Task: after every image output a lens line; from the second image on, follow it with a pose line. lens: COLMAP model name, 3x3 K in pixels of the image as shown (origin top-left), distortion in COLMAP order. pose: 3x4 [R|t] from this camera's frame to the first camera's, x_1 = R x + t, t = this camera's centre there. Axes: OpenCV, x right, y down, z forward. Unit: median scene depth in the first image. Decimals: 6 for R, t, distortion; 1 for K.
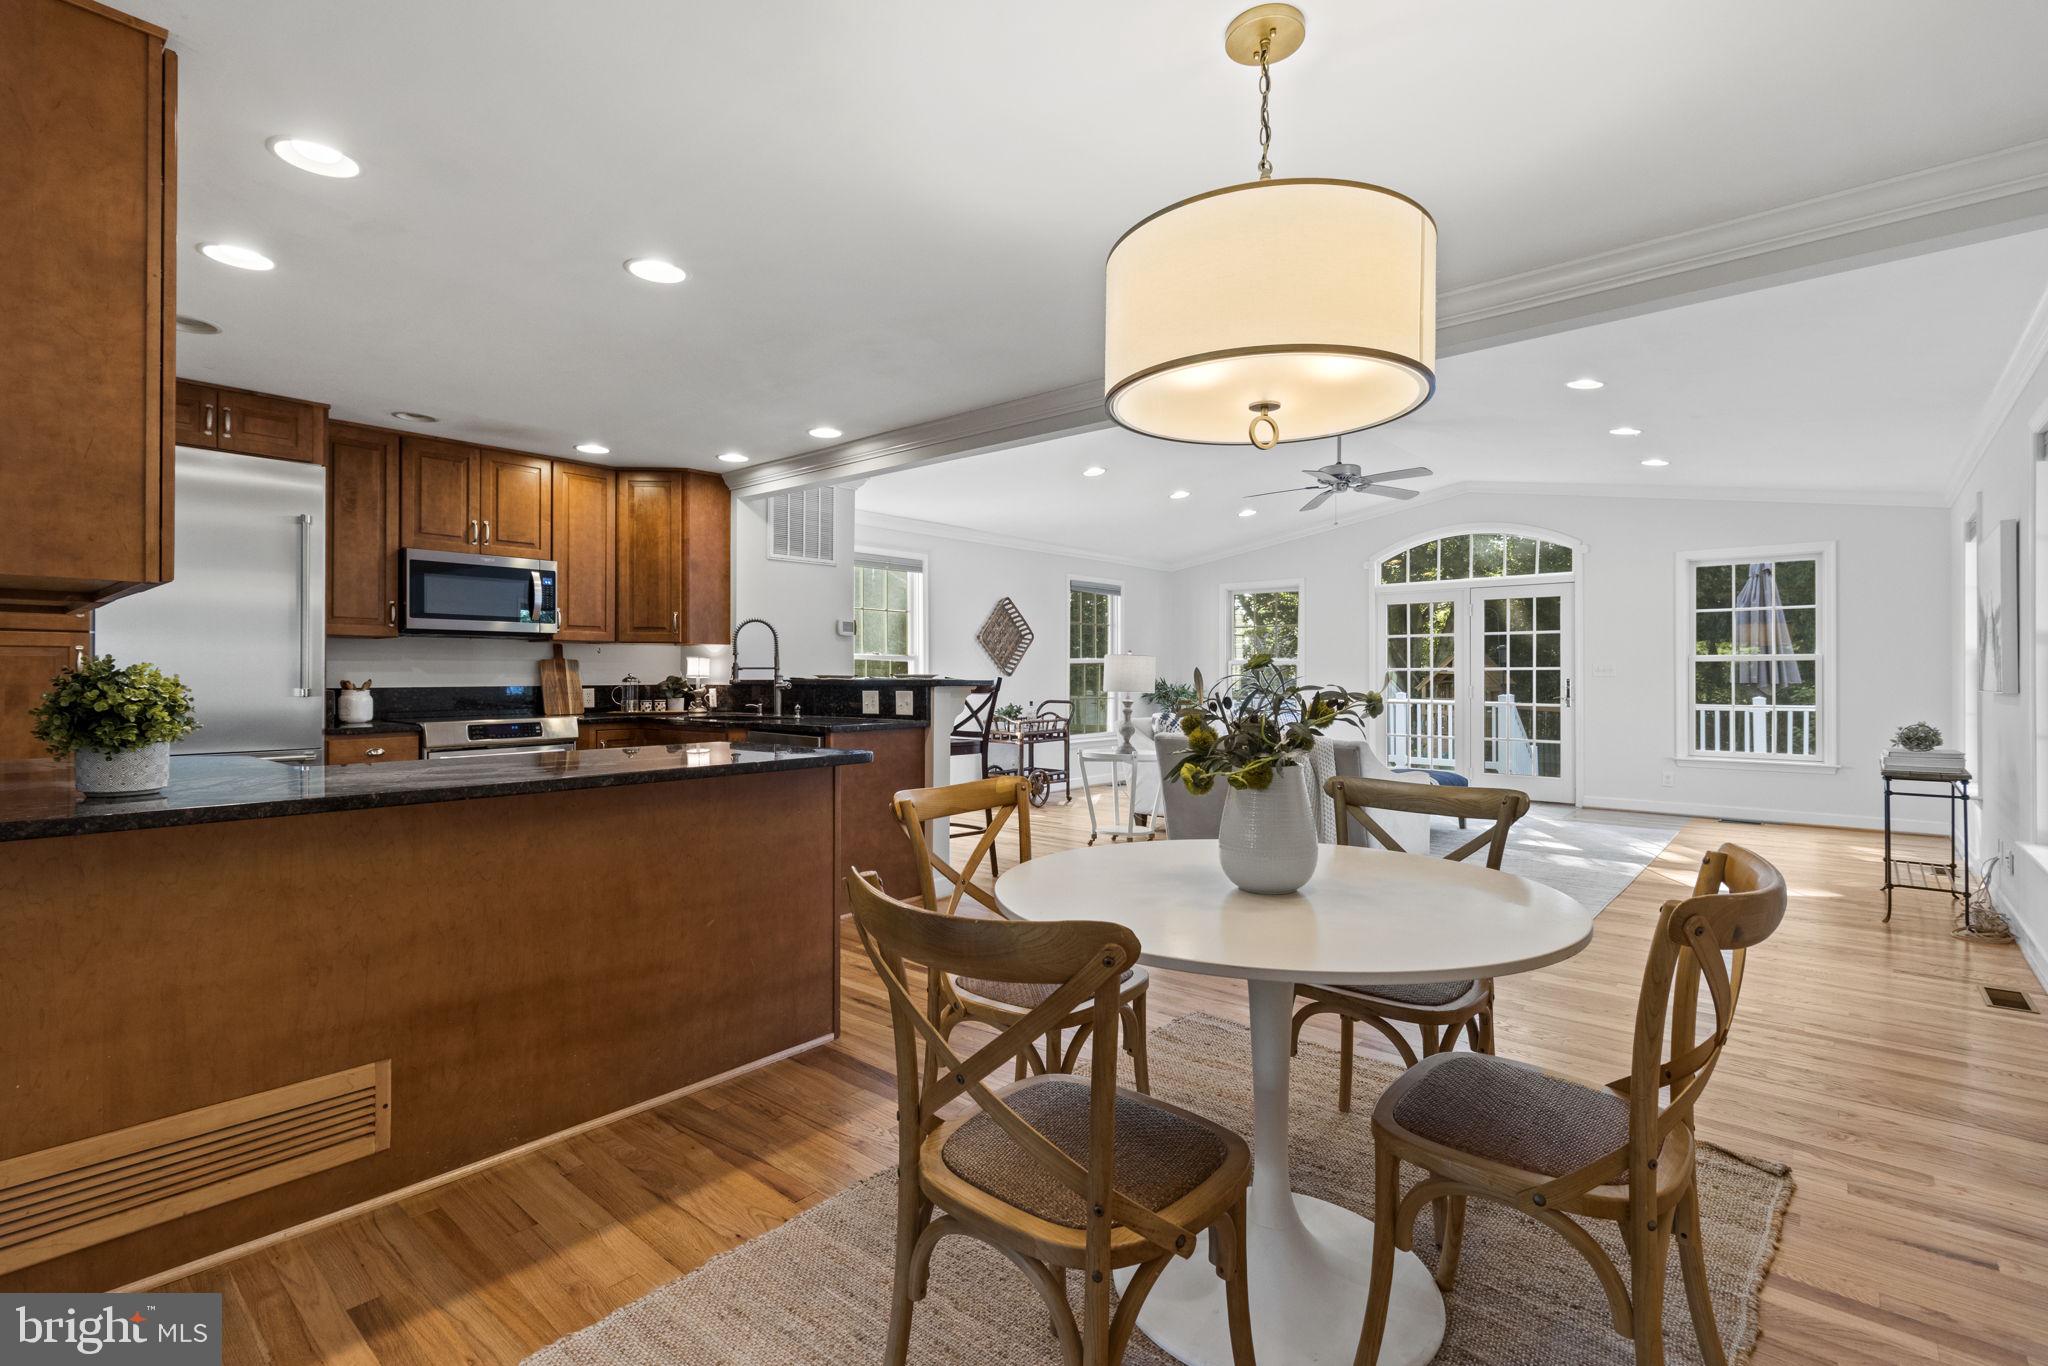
lens RADIAL K [[947.7, 0, 1018.4], [0, 947.7, 674.5], [0, 0, 1]] dist [0.002191, 0.000496]
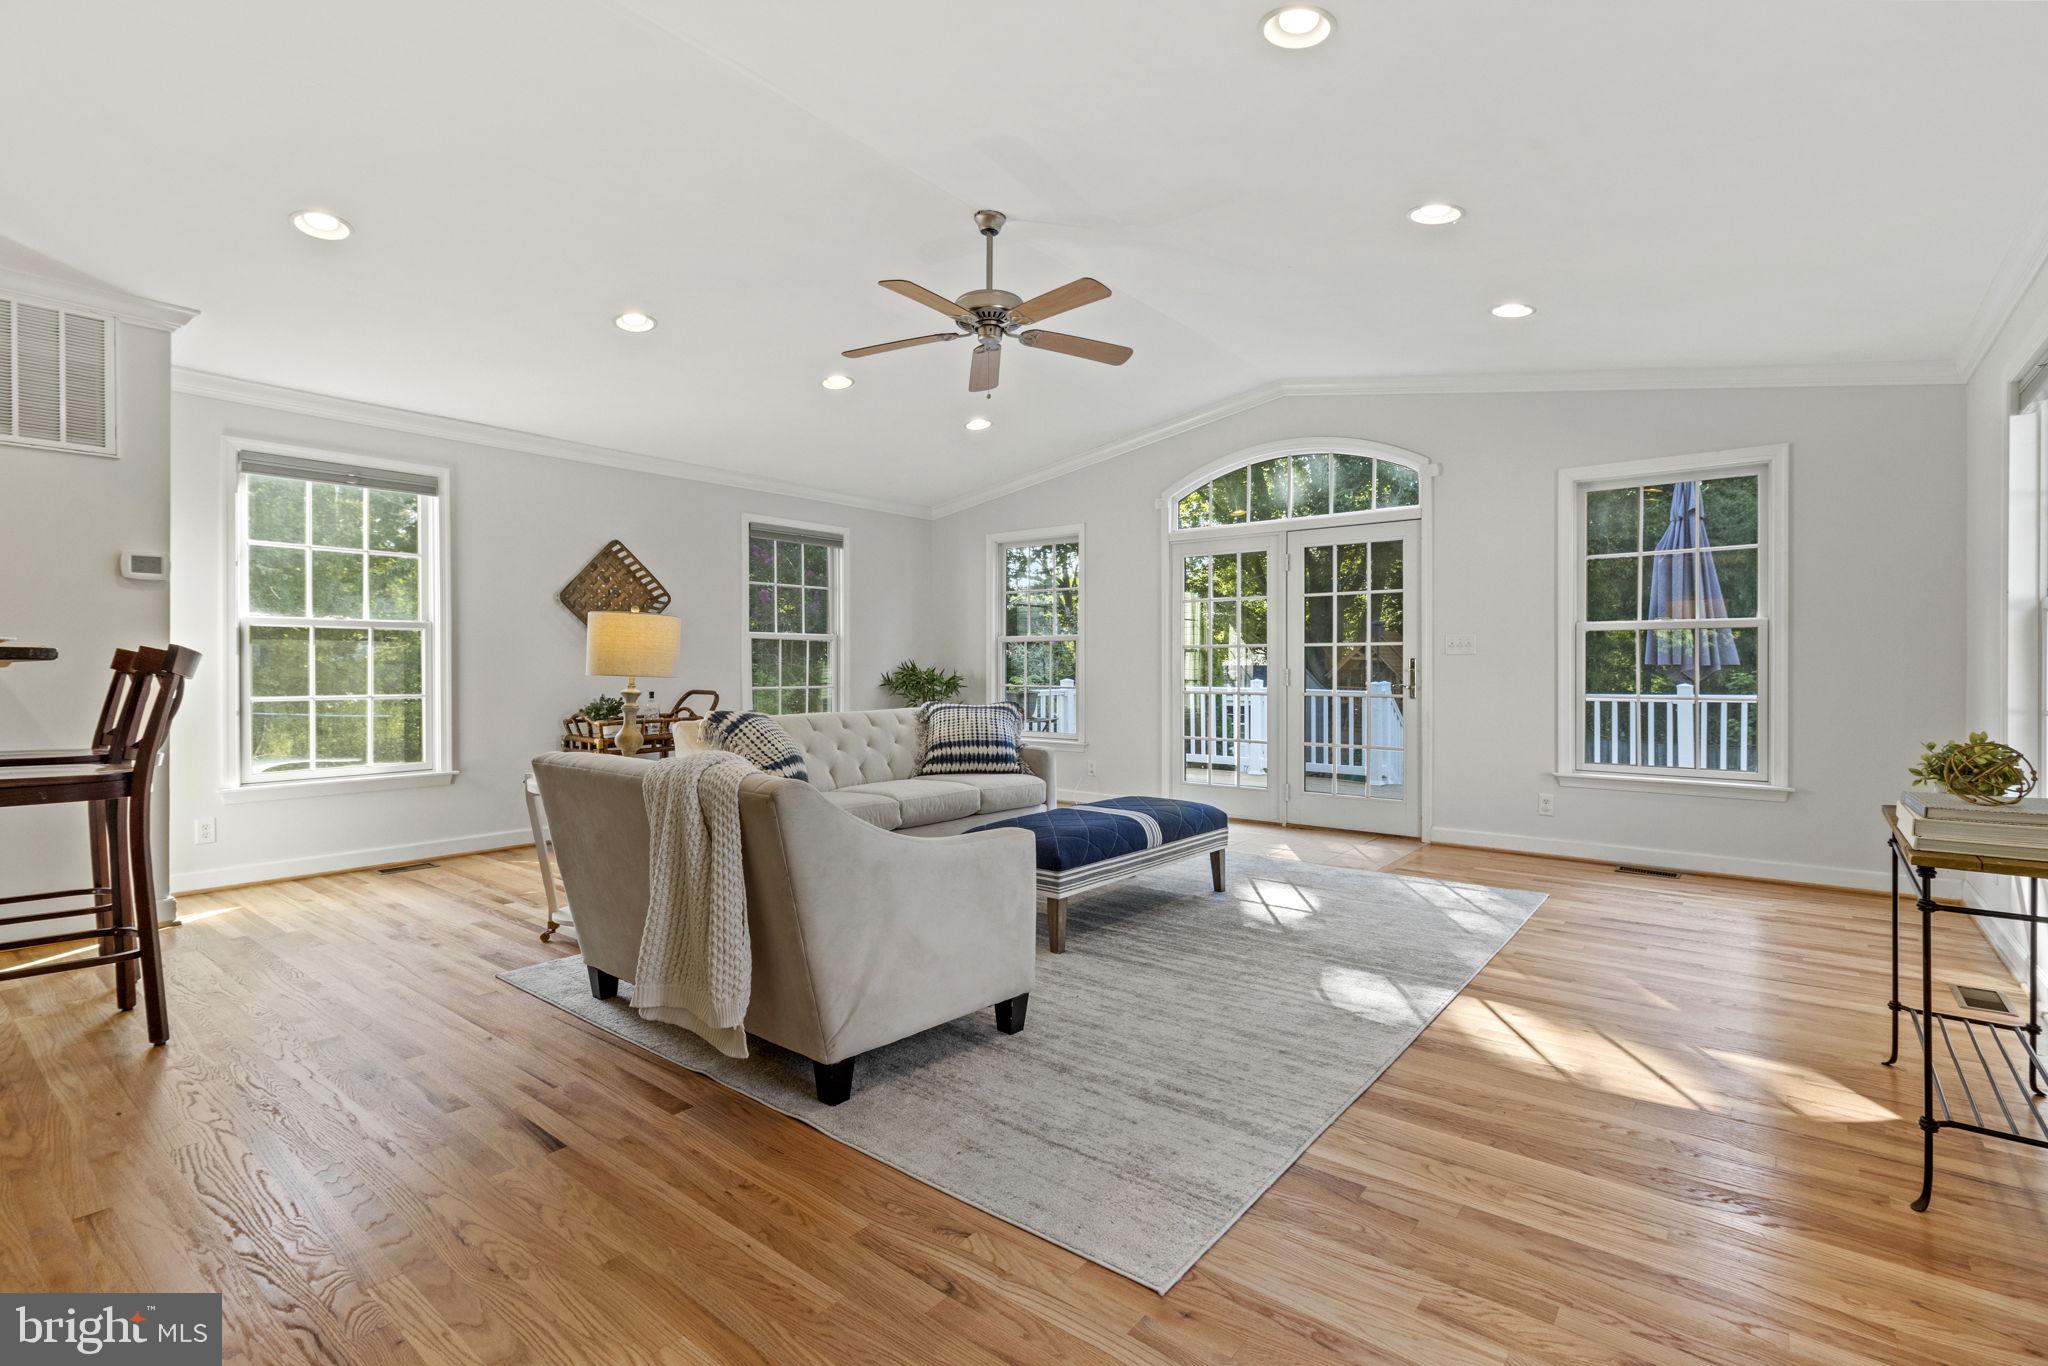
lens RADIAL K [[947.7, 0, 1017.3], [0, 947.7, 671.0], [0, 0, 1]] dist [0.002191, 0.000496]
pose [[0.999310, -0.001435, 0.037111, 0.376943], [0.001187, 0.999977, 0.006689, 0.013290], [-0.037120, -0.006641, 0.999289, 0.450648]]
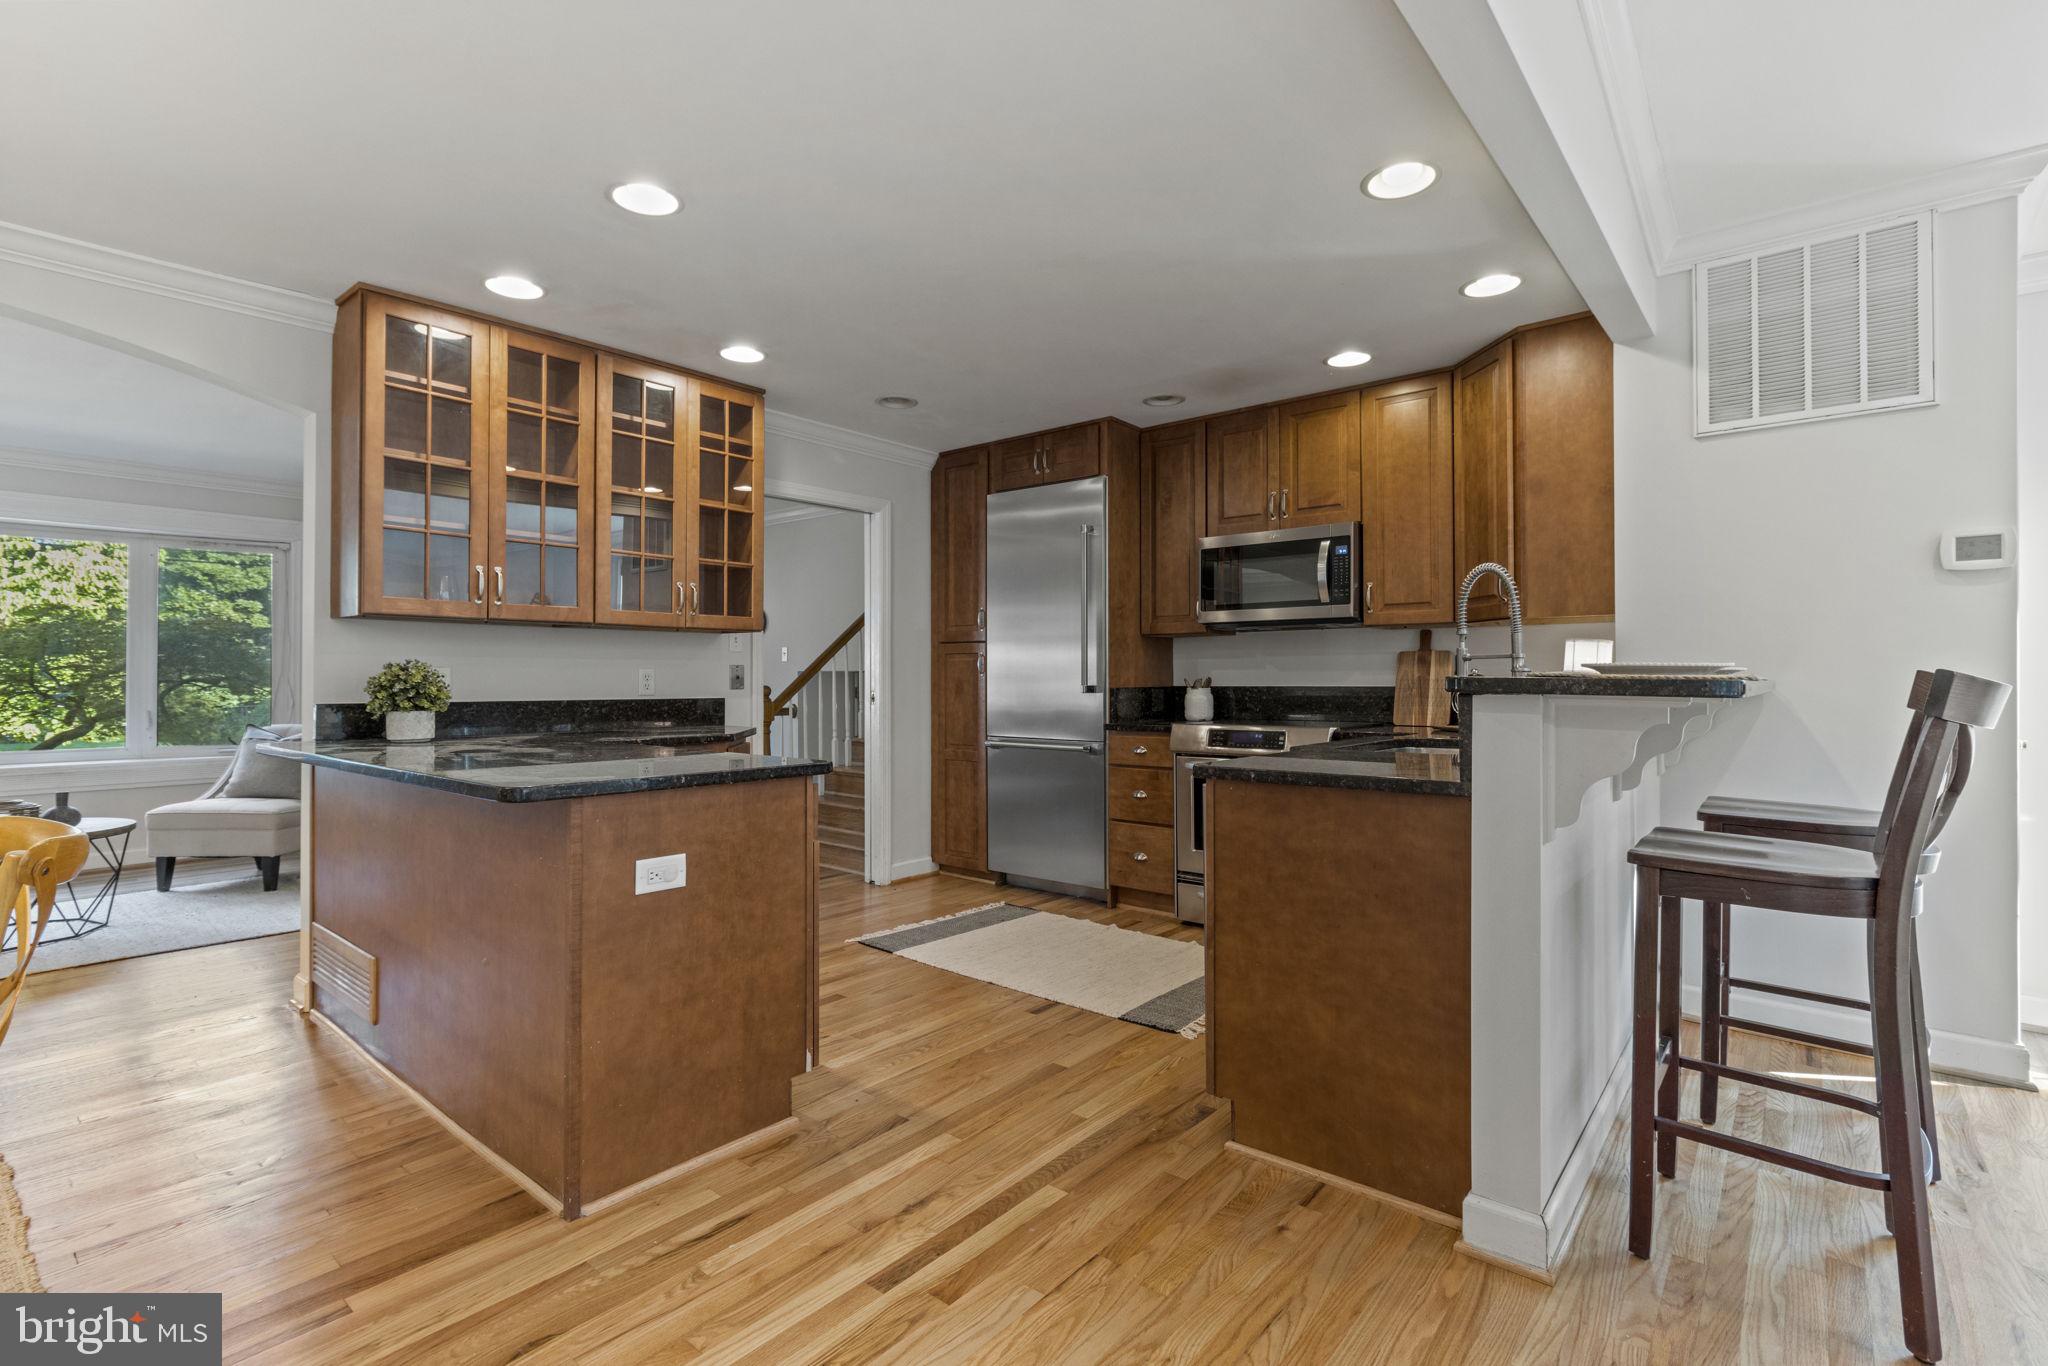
lens RADIAL K [[947.7, 0, 1021.0], [0, 947.7, 668.3], [0, 0, 1]] dist [0.002191, 0.000496]
pose [[0.016248, -0.010248, -0.999815, 0.243782], [0.001921, 0.999946, -0.010218, 0.004720], [0.999866, -0.001754, 0.016266, 0.667328]]
